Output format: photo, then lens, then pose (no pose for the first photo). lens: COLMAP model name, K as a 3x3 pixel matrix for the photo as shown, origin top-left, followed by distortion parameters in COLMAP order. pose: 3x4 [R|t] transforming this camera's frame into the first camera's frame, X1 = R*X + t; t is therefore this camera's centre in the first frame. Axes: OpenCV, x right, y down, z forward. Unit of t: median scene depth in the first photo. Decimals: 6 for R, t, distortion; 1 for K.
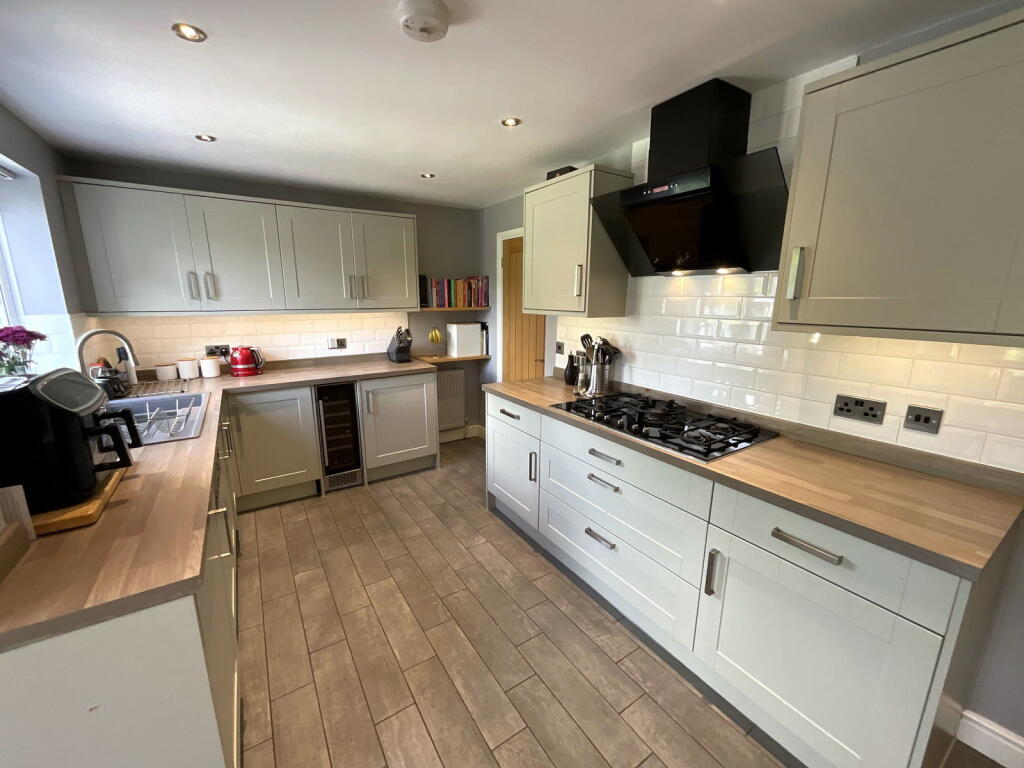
lens RADIAL K [[413.8, 0, 512.7], [0, 413.8, 384.4], [0, 0, 1]] dist [-0.006315, 0.000660]
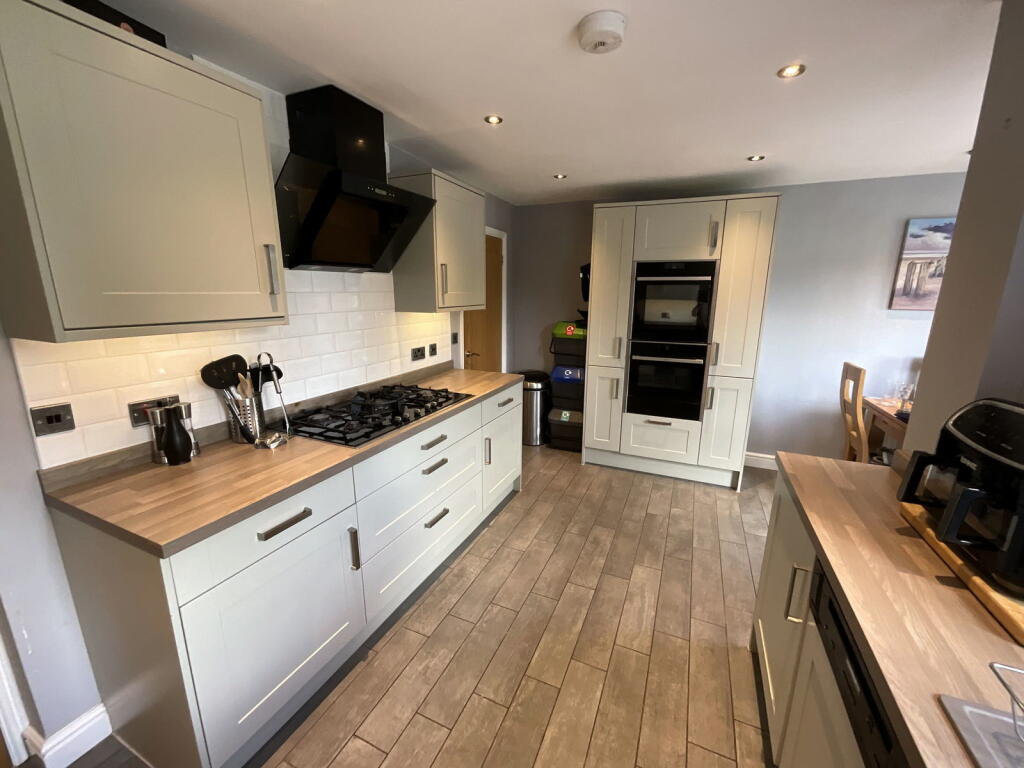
lens RADIAL K [[413.8, 0, 510.7], [0, 413.8, 386.0], [0, 0, 1]] dist [-0.006315, 0.000660]
pose [[-0.537256, -0.197246, 0.820031, -0.482284], [0.168043, 0.927742, 0.333250, -0.186657], [-0.826509, 0.316841, -0.465289, 0.838526]]
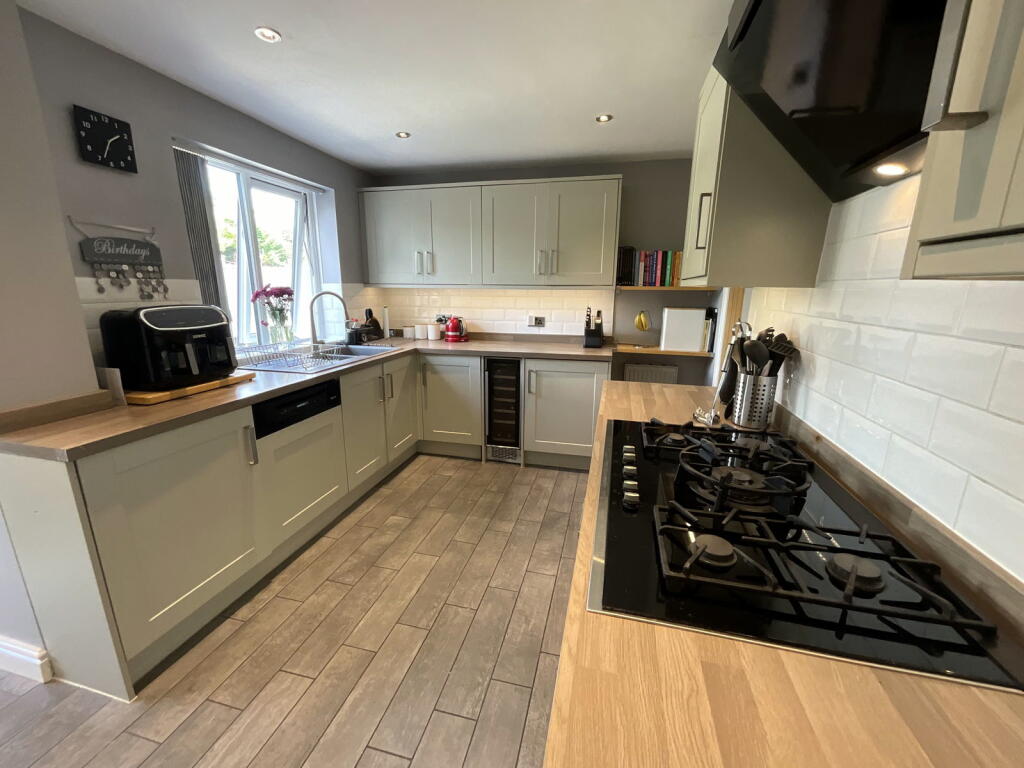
lens RADIAL K [[413.8, 0, 513.9], [0, 413.8, 385.4], [0, 0, 1]] dist [-0.006315, 0.000660]
pose [[0.681536, 0.169664, -0.711844, 0.342433], [-0.160099, 0.983756, 0.081190, -0.023568], [0.714056, 0.058631, 0.697629, 0.337261]]
